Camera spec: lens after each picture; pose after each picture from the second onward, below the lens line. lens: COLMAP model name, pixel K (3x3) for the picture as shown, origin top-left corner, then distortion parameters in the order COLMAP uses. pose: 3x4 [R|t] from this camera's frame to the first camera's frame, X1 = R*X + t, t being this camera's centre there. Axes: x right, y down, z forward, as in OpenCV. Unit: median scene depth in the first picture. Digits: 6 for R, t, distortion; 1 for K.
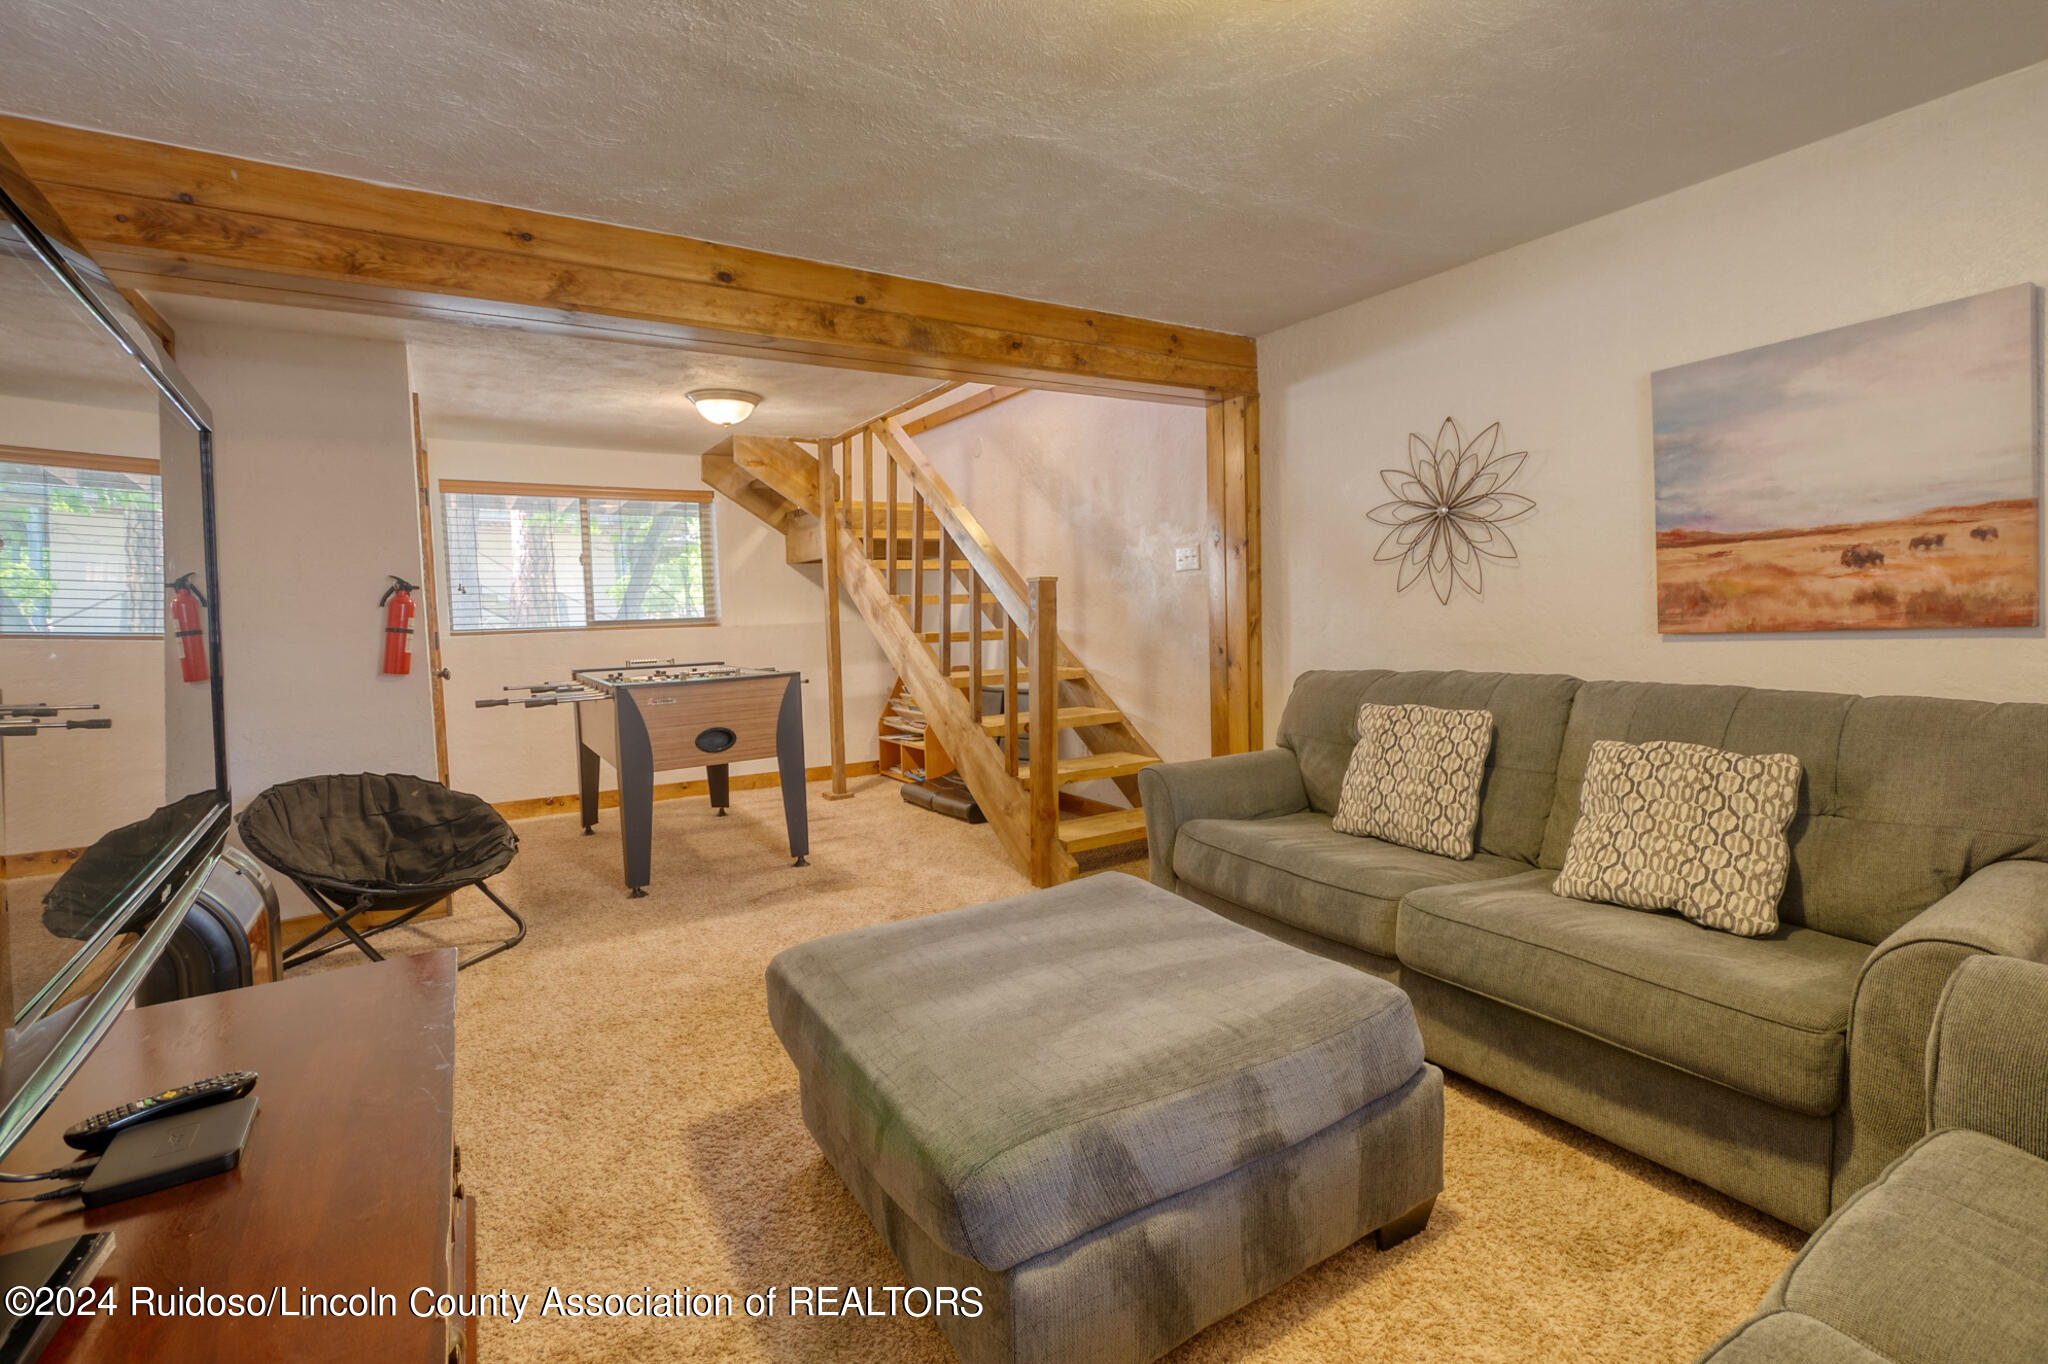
lens RADIAL K [[922.3, 0, 1034.8], [0, 922.3, 652.6], [0, 0, 1]] dist [0.023661, -0.000402]
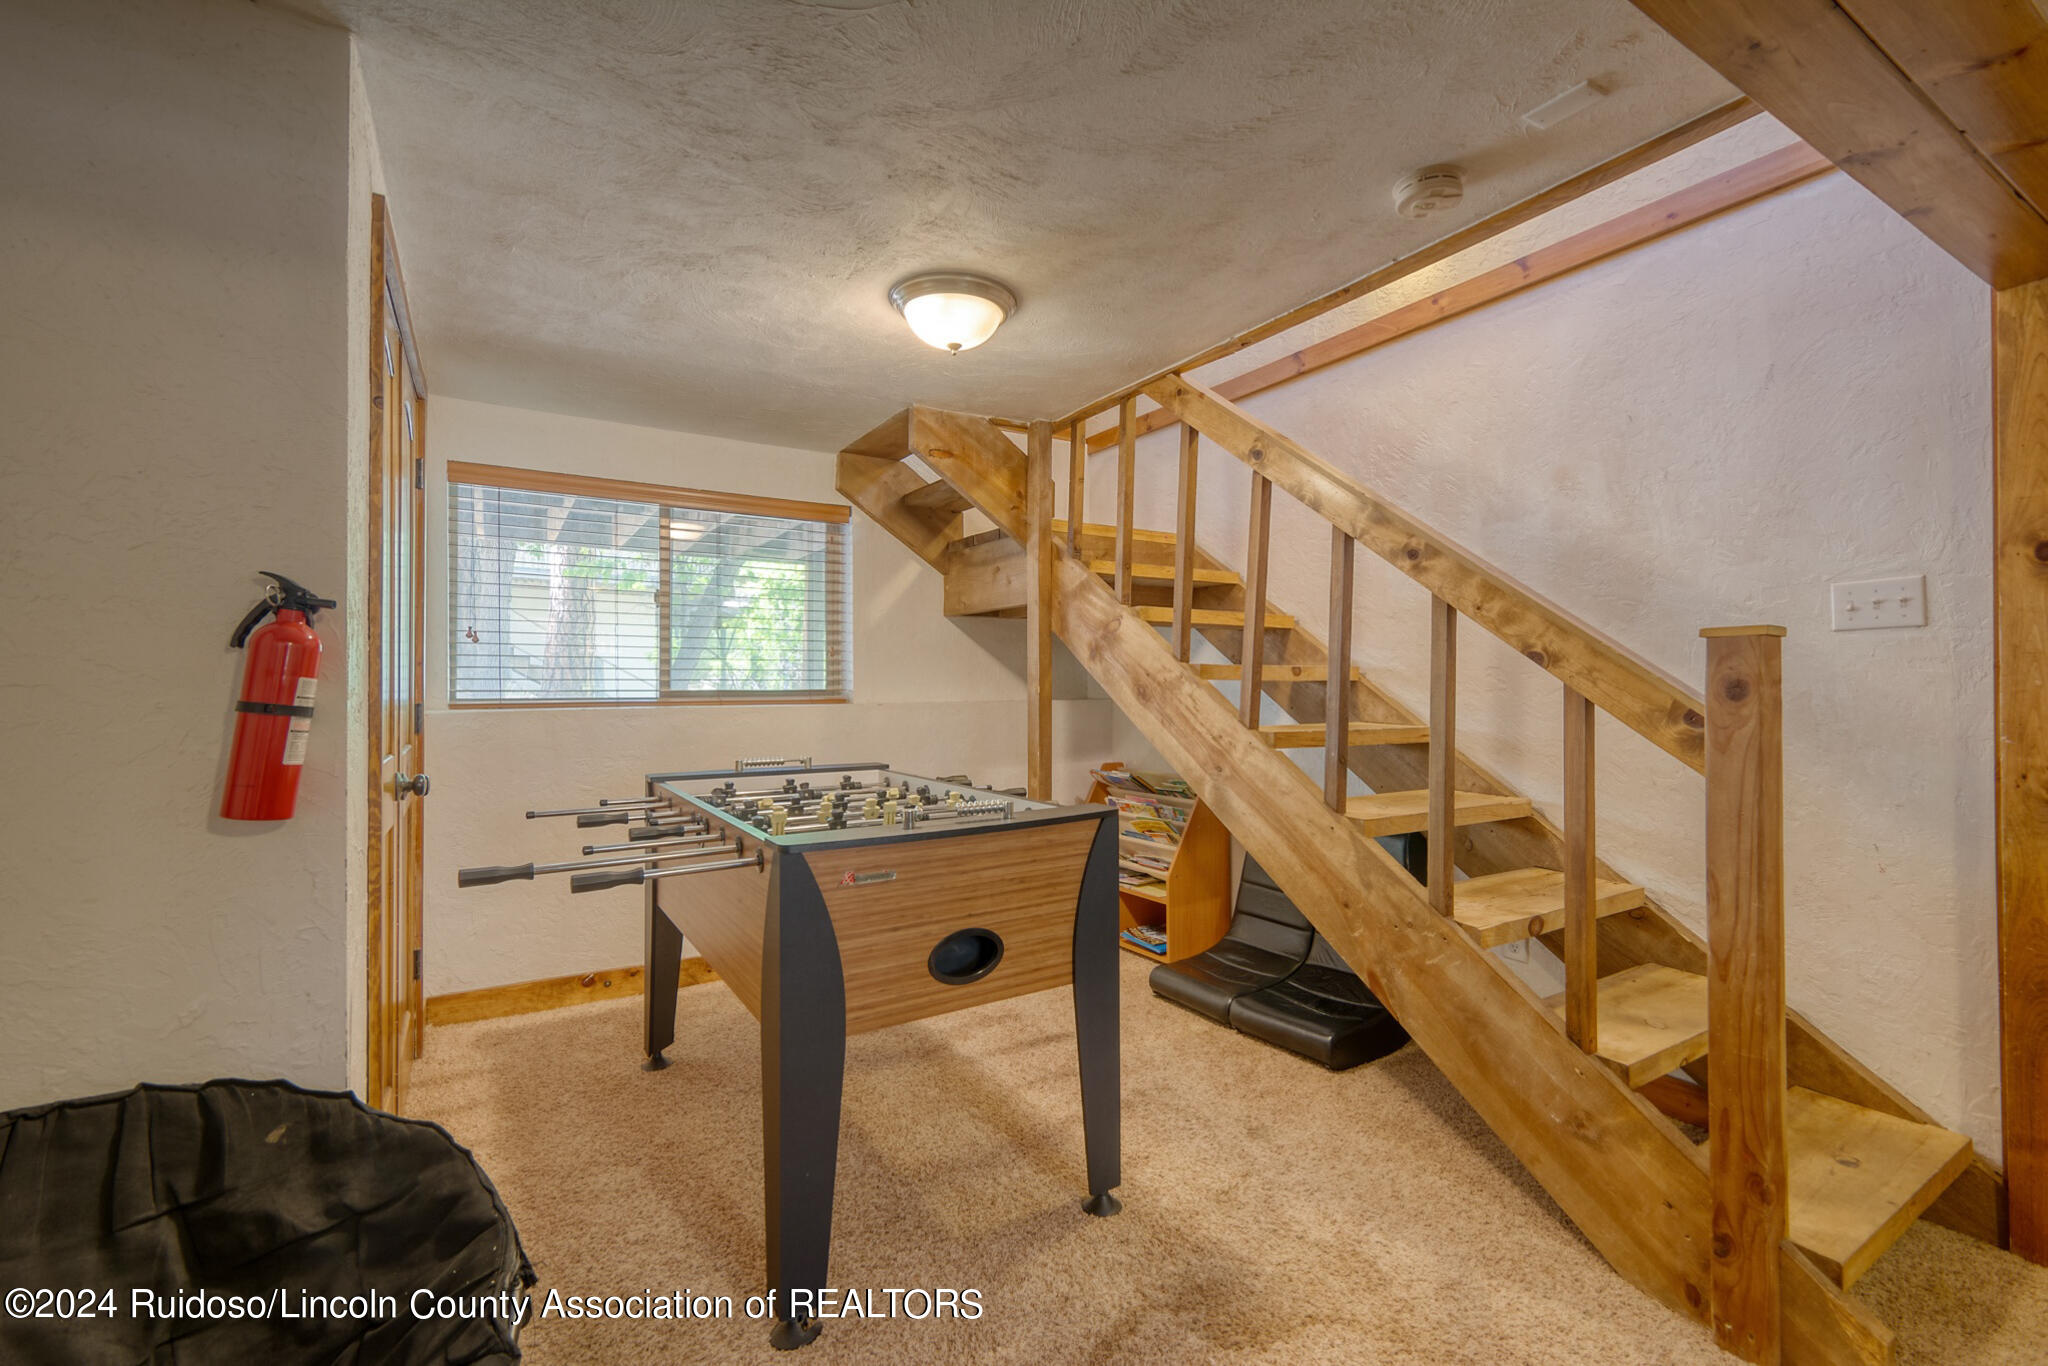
lens RADIAL K [[888.3, 0, 1047.3], [0, 888.3, 671.5], [0, 0, 1]] dist [0.013680, -0.005165]
pose [[0.999535, 0.030381, 0.002565, -0.228065], [-0.030151, 0.997452, -0.064648, -0.015906], [-0.004523, 0.064541, 0.997905, 0.398337]]
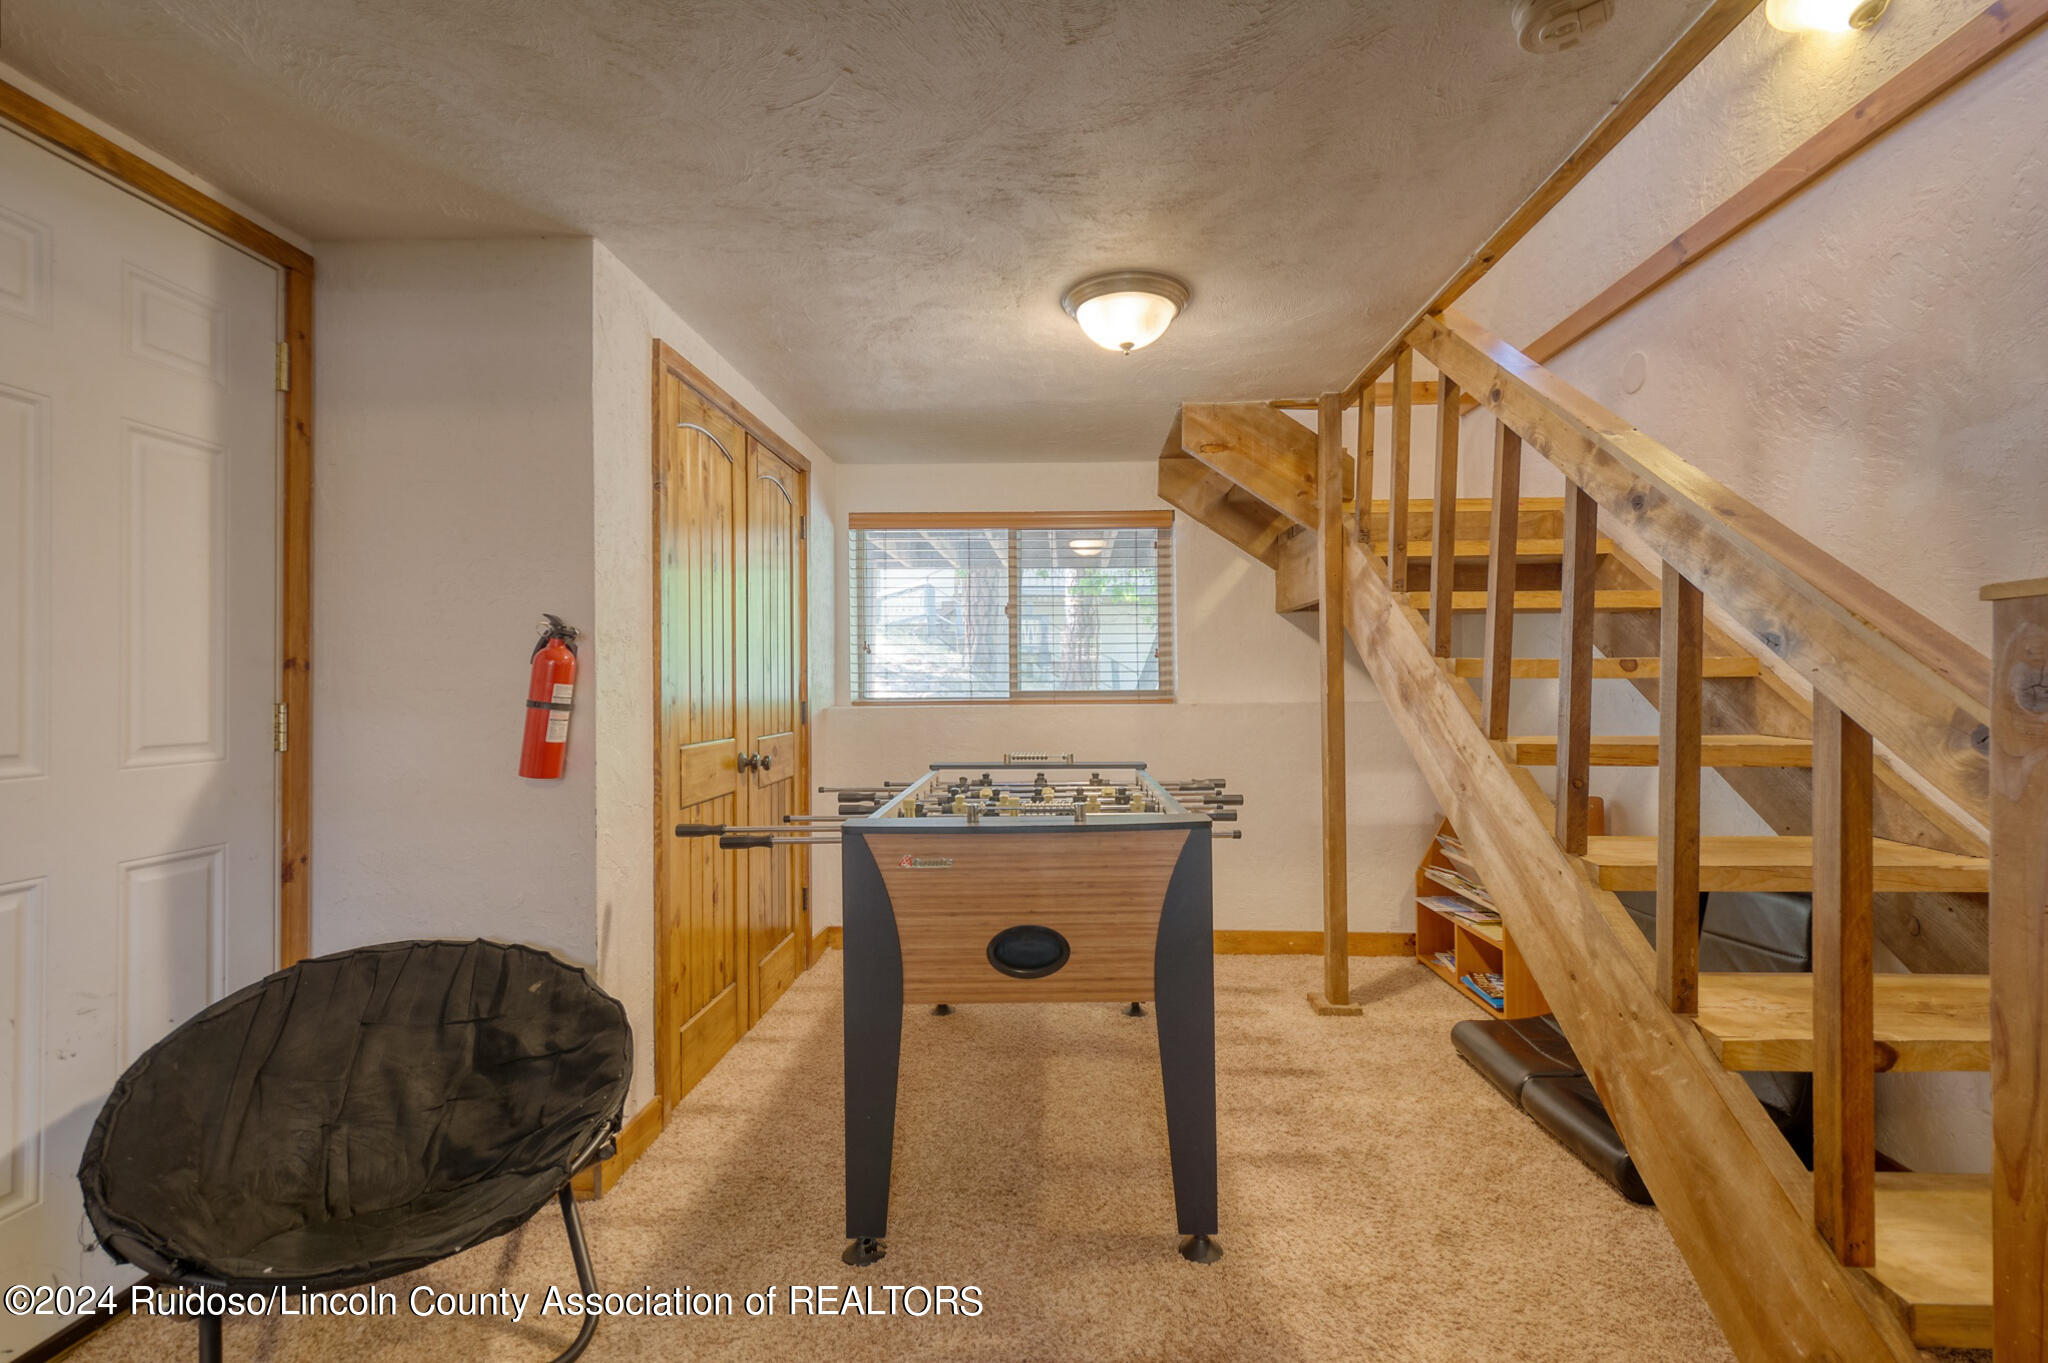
lens RADIAL K [[888.3, 0, 1047.3], [0, 888.3, 670.0], [0, 0, 1]] dist [0.013680, -0.005165]
pose [[0.834269, 0.016317, -0.551117, -0.062487], [-0.047495, 0.997973, -0.042350, -0.023773], [0.549309, 0.061507, 0.833353, 0.451220]]
